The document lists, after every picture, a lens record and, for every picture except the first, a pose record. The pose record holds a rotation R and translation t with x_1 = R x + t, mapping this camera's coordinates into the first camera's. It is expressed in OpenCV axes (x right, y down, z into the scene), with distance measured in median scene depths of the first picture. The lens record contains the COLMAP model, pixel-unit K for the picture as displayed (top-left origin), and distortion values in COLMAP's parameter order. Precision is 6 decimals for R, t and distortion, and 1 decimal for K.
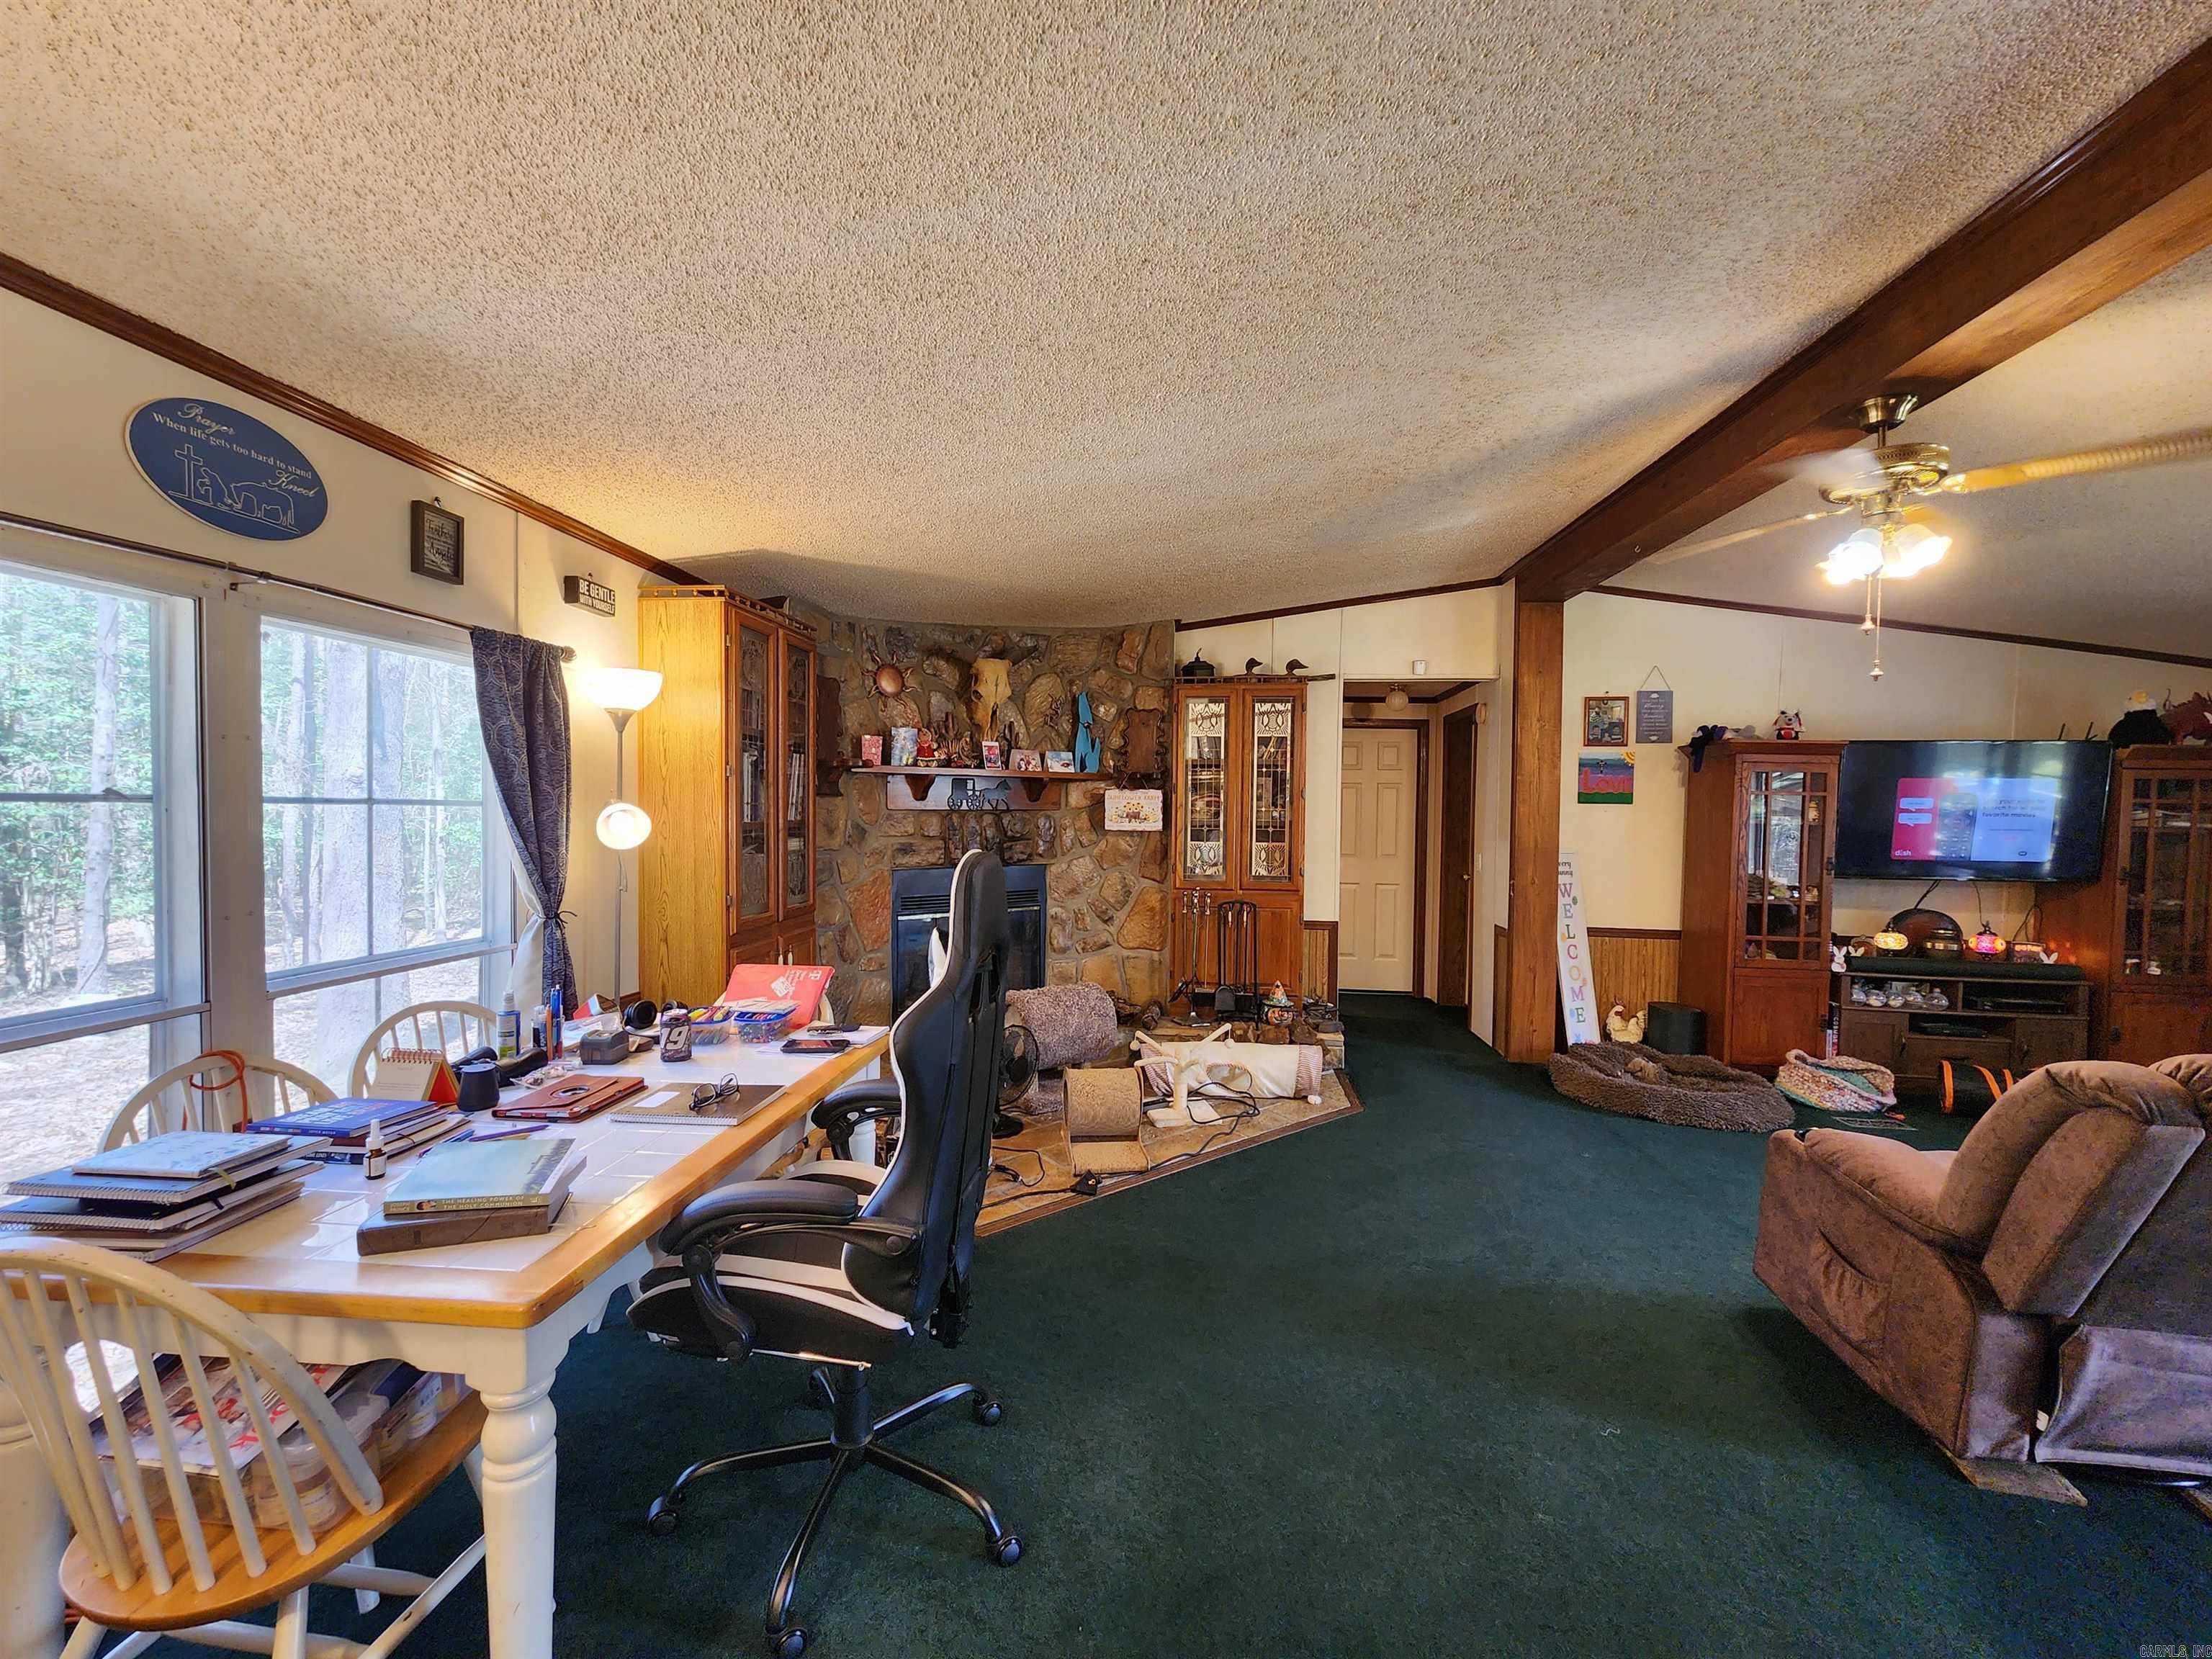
lens RADIAL K [[912.8, 0, 1094.5], [0, 912.8, 833.7], [0, 0, 1]] dist [-0.004030, 0.002031]
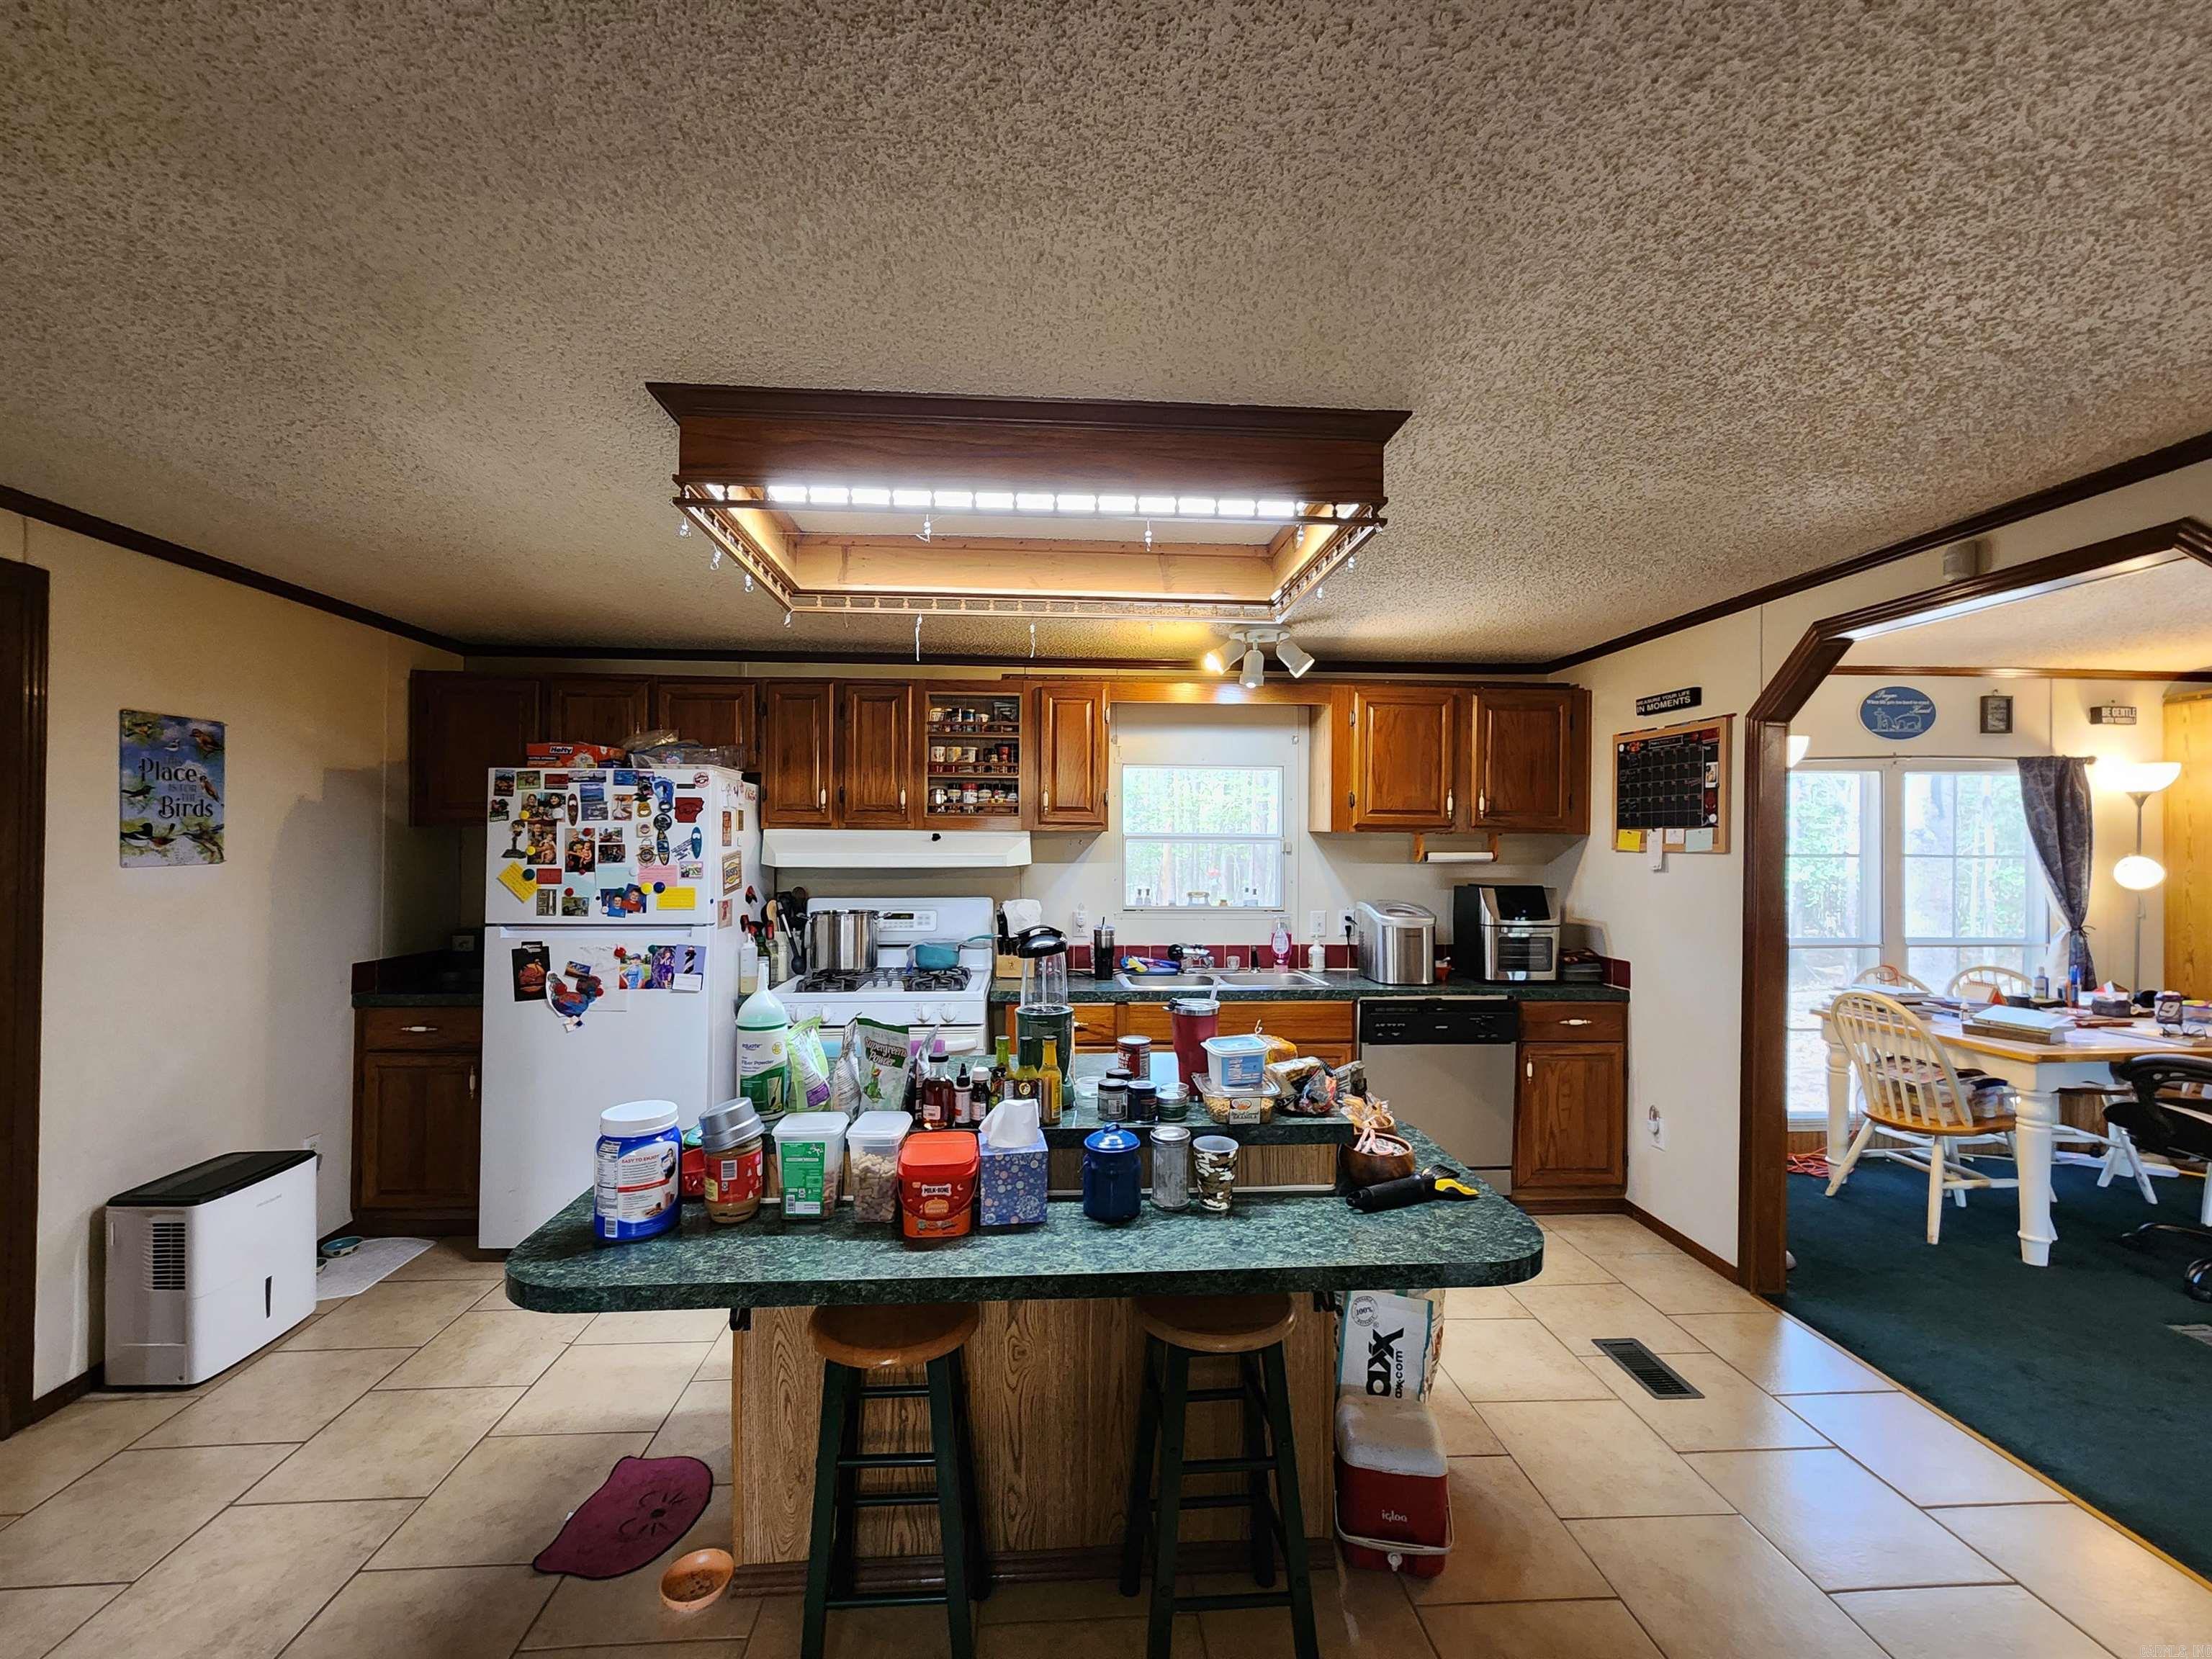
lens RADIAL K [[912.8, 0, 1104.0], [0, 912.8, 829.1], [0, 0, 1]] dist [-0.004030, 0.002031]
pose [[0.177362, -0.018554, -0.983971, 0.390523], [-0.030170, 0.999250, -0.024280, 0.004490], [0.983683, 0.033993, 0.176669, -0.555777]]
